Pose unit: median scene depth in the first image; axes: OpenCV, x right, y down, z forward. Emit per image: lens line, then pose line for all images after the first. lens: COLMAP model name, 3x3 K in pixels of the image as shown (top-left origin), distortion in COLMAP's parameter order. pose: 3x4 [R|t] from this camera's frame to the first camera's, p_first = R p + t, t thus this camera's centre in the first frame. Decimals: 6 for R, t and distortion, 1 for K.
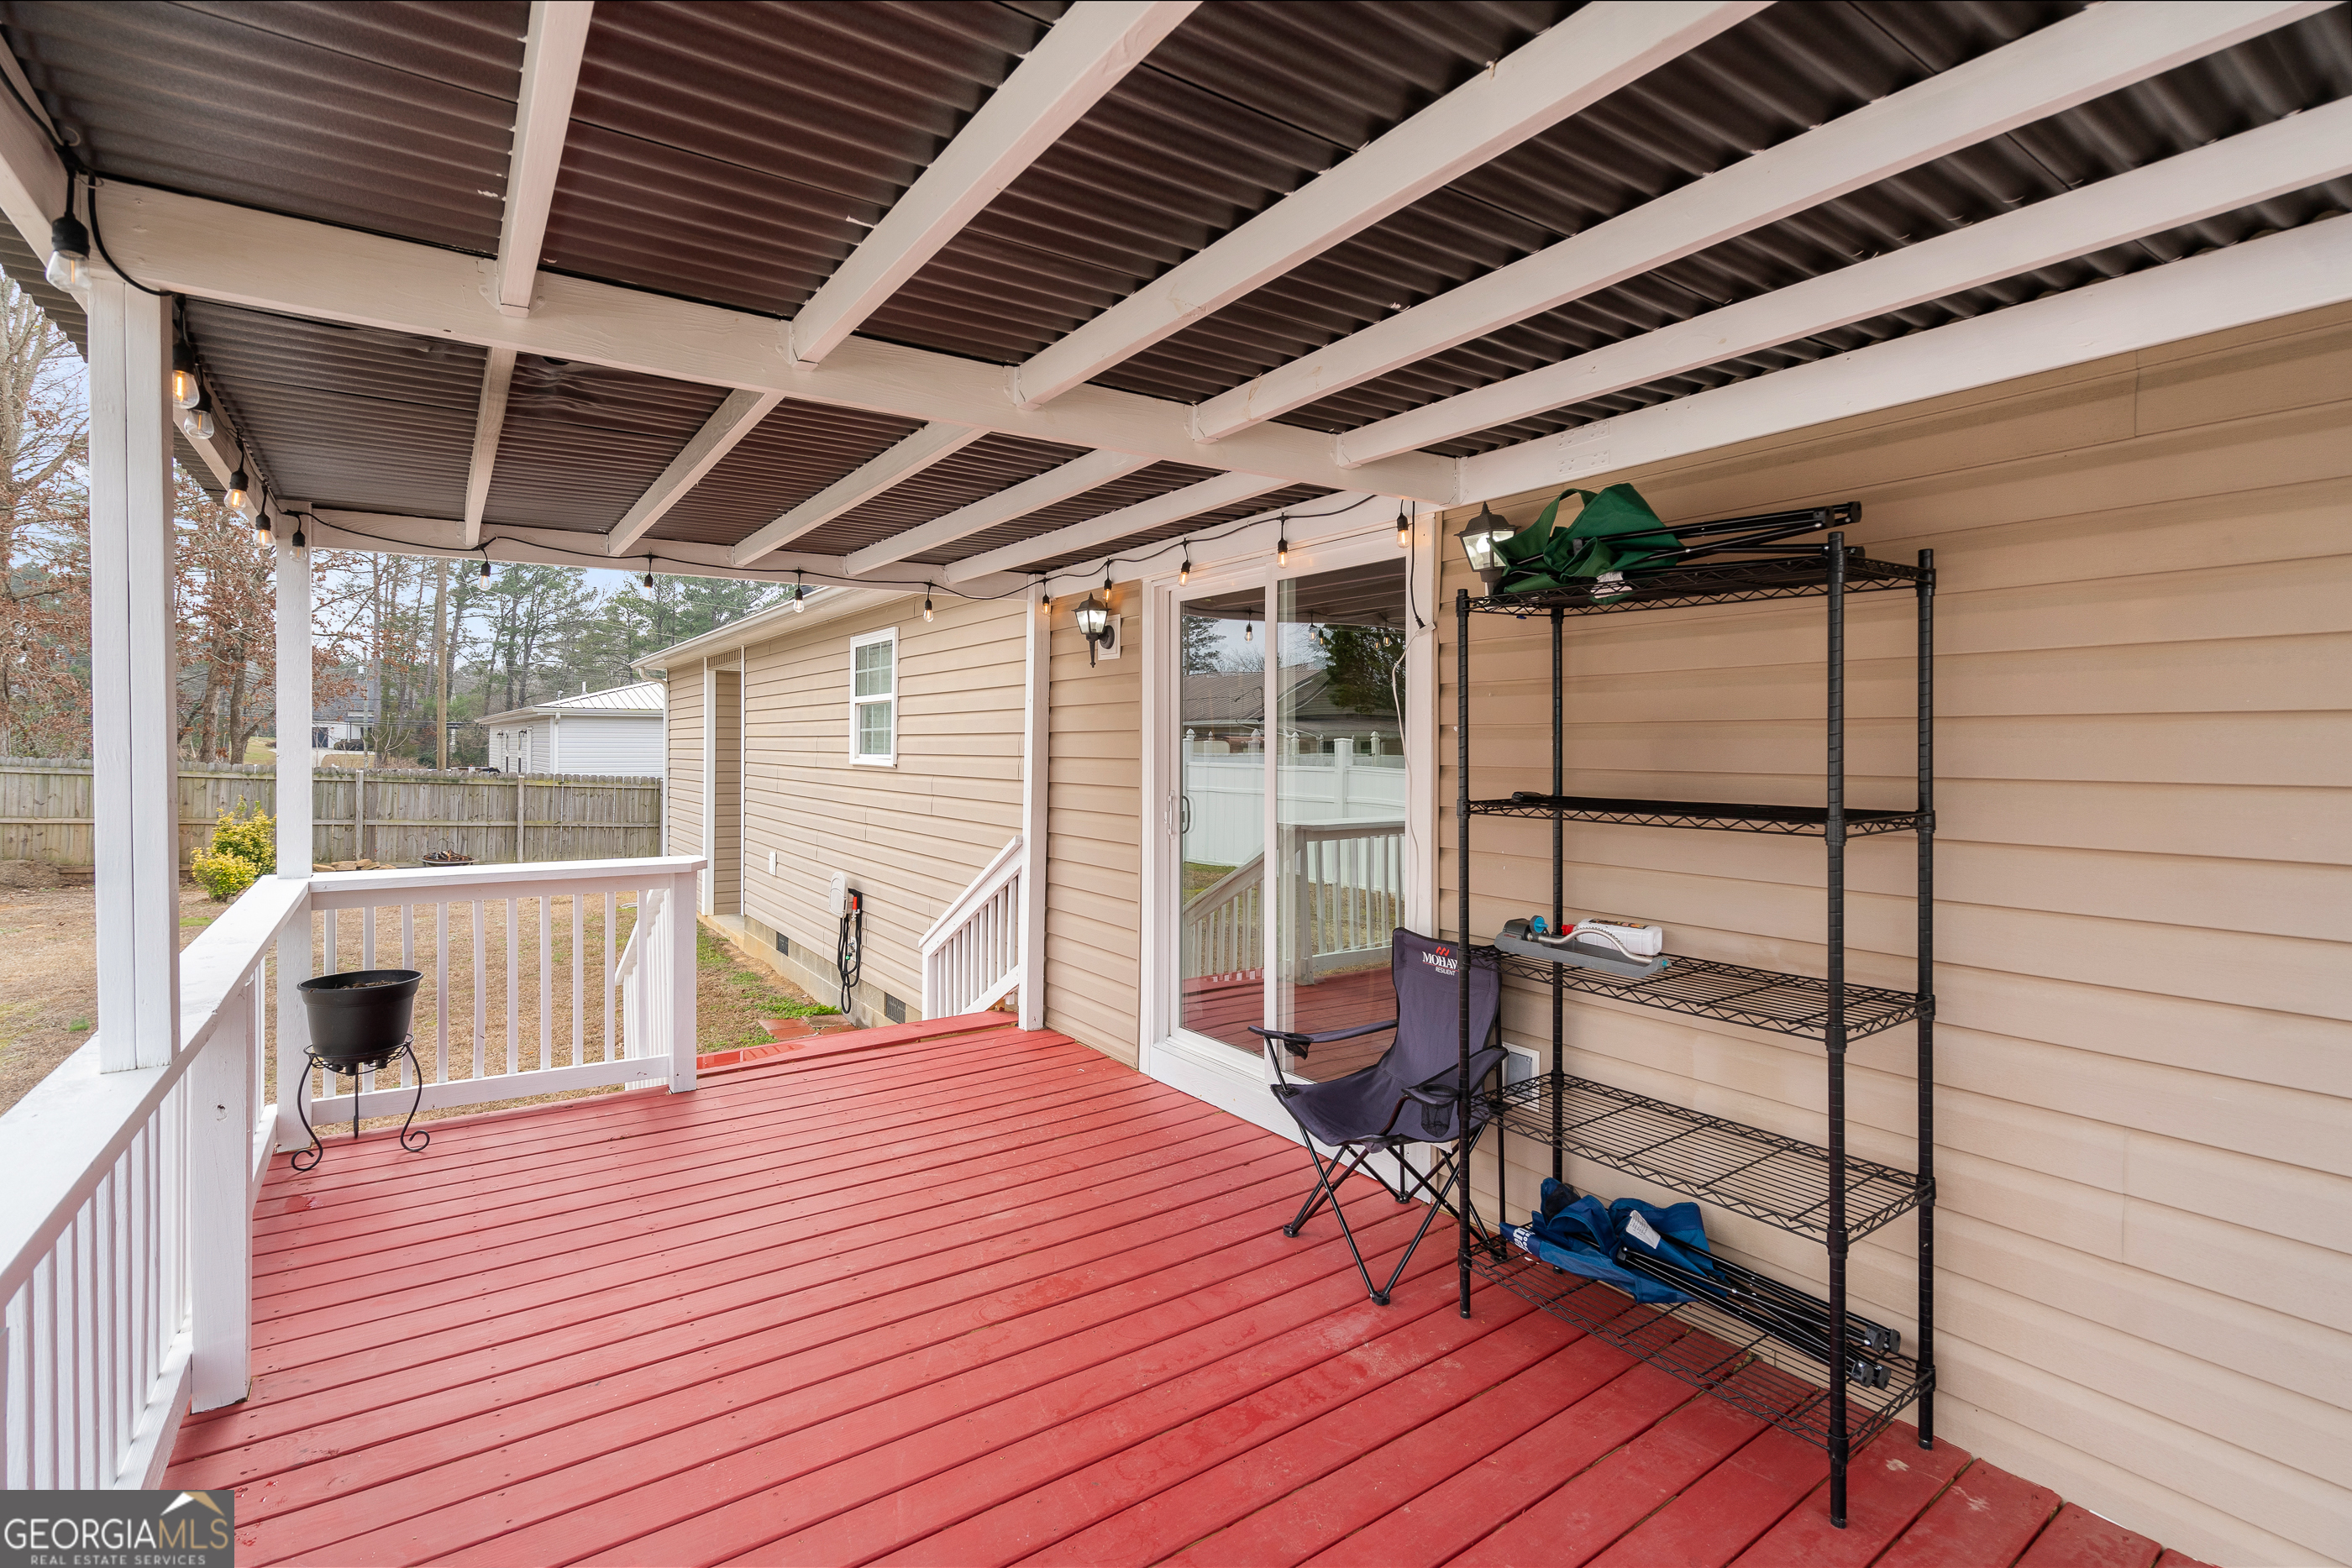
lens RADIAL K [[1062.5, 0, 1178.3], [0, 1062.5, 768.9], [0, 0, 1]] dist [0.000318, -0.000077]
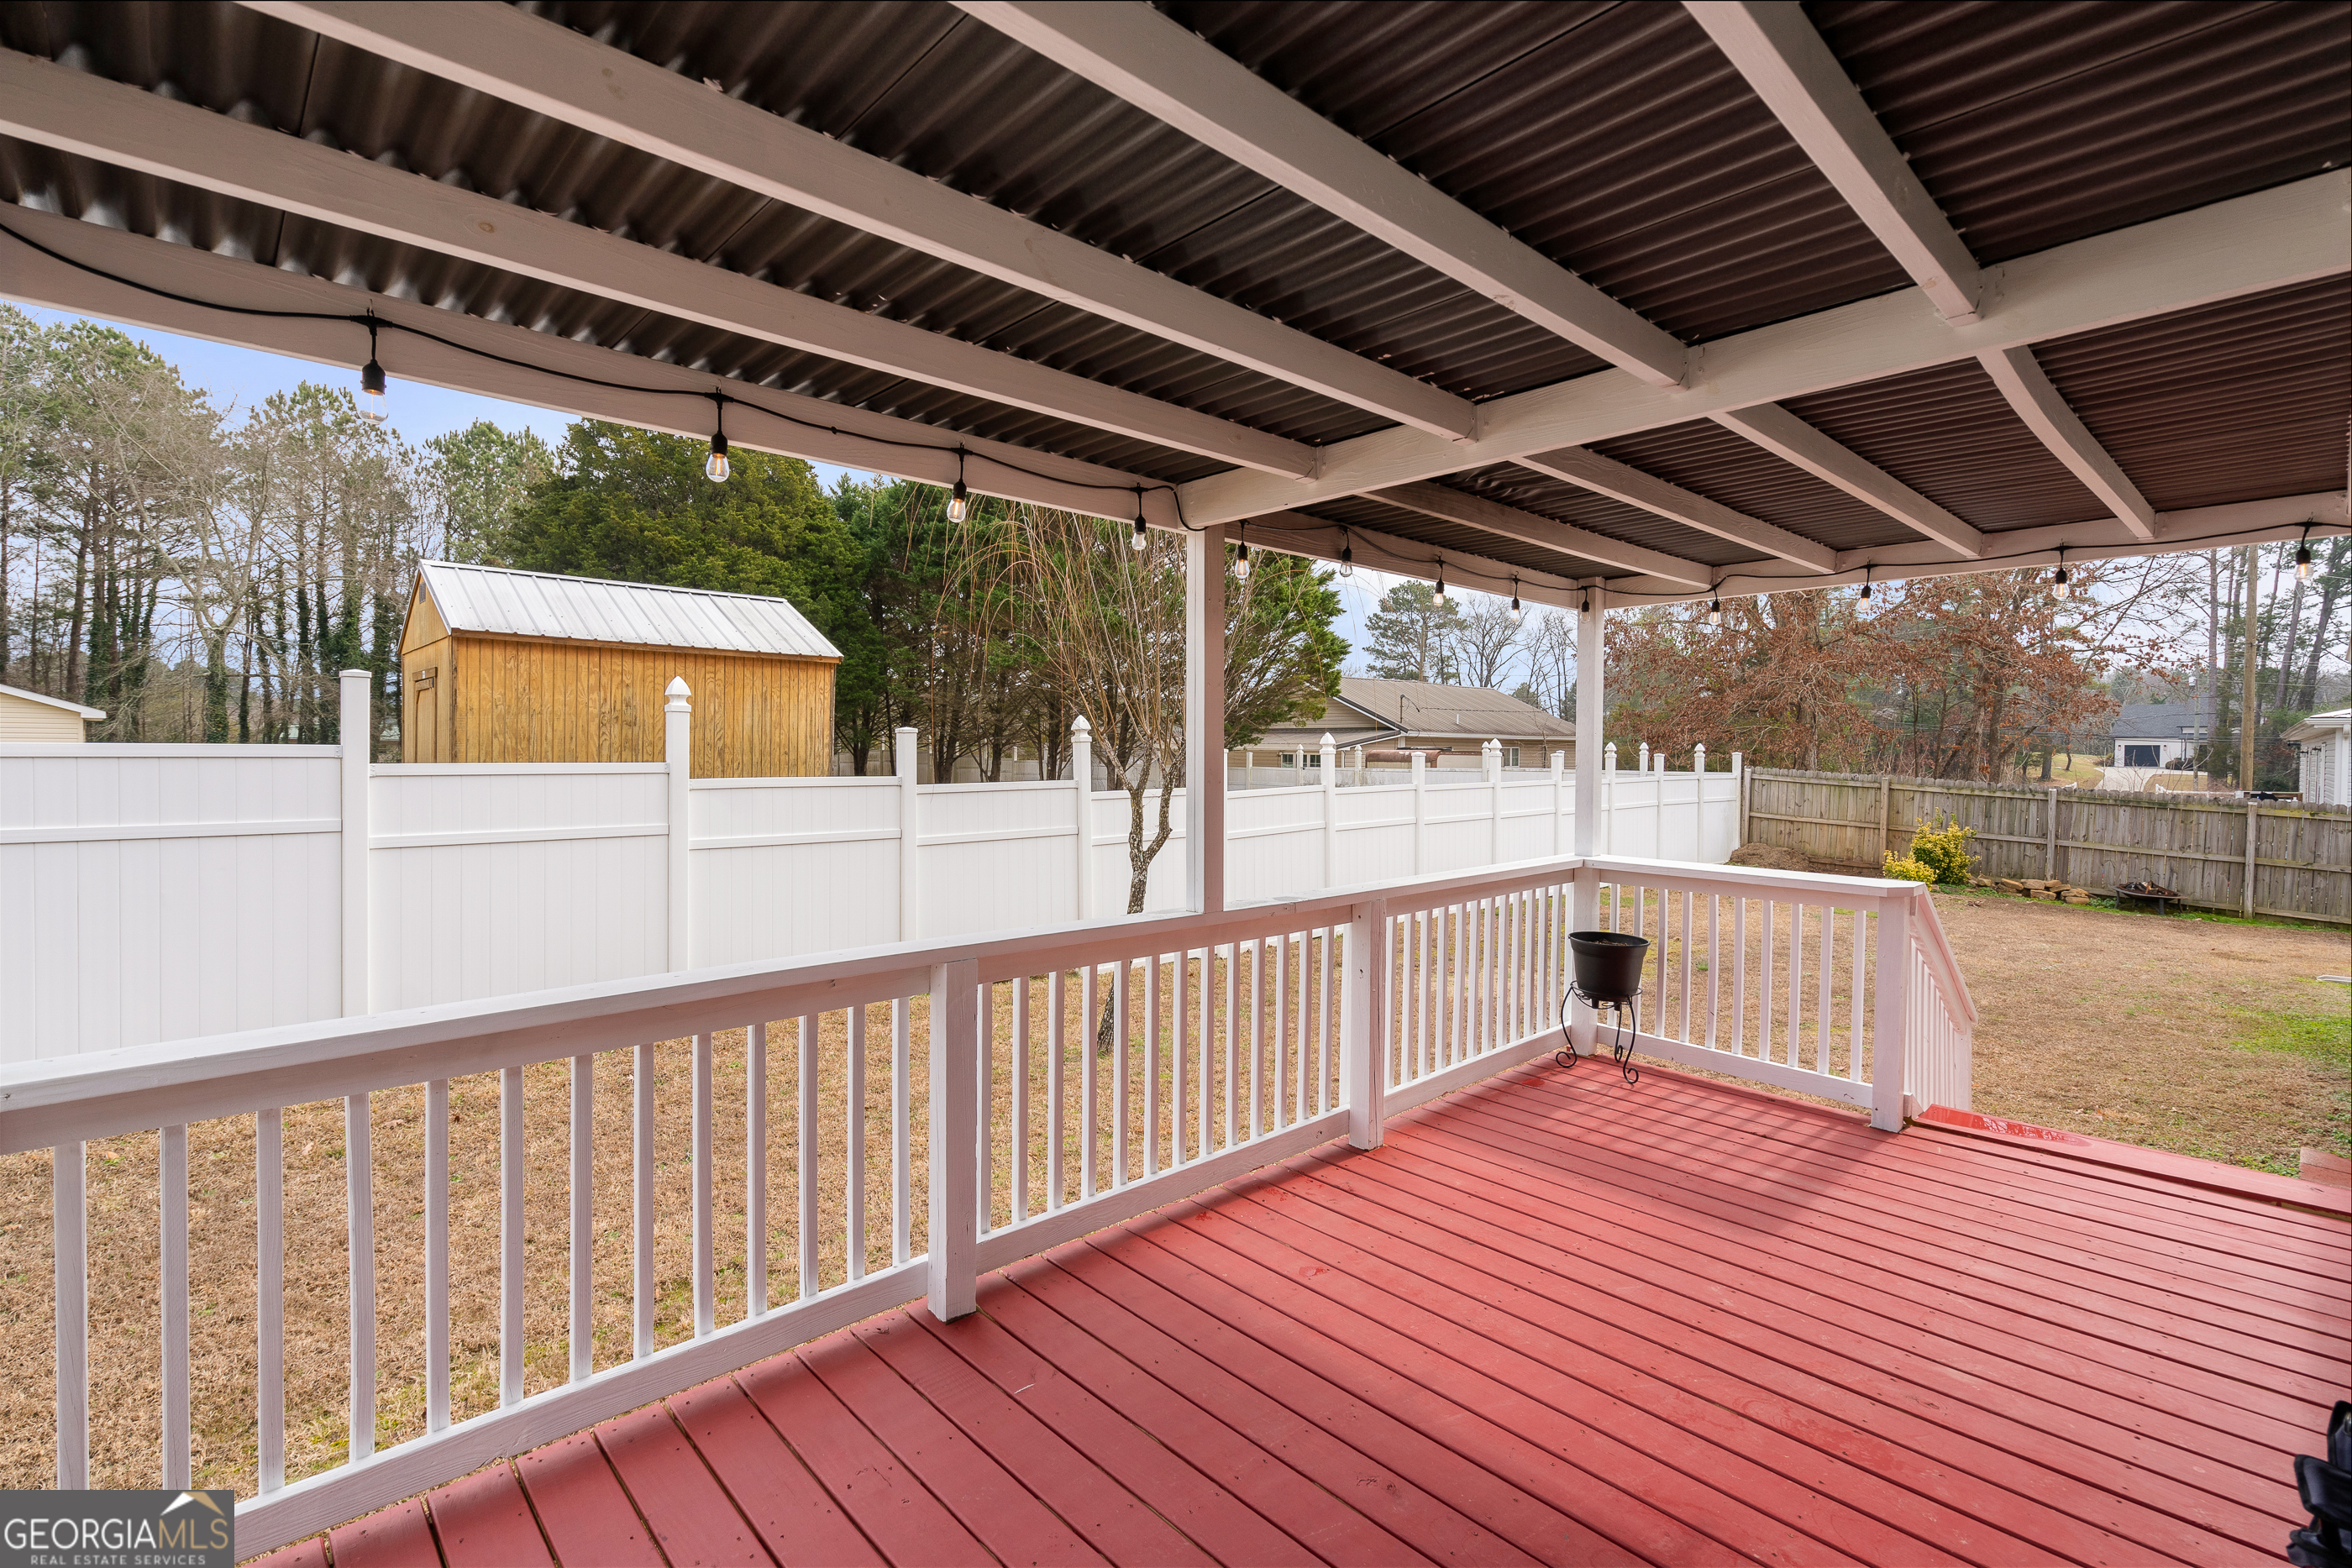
lens RADIAL K [[1074.4, 0, 1170.5], [0, 1074.4, 745.7], [0, 0, 1]] dist [-0.000580, 0.000170]
pose [[0.135630, -0.005405, -0.990745, 0.100102], [-0.033446, 0.999390, -0.010031, -0.001191], [0.990195, 0.034497, 0.135367, 0.060474]]
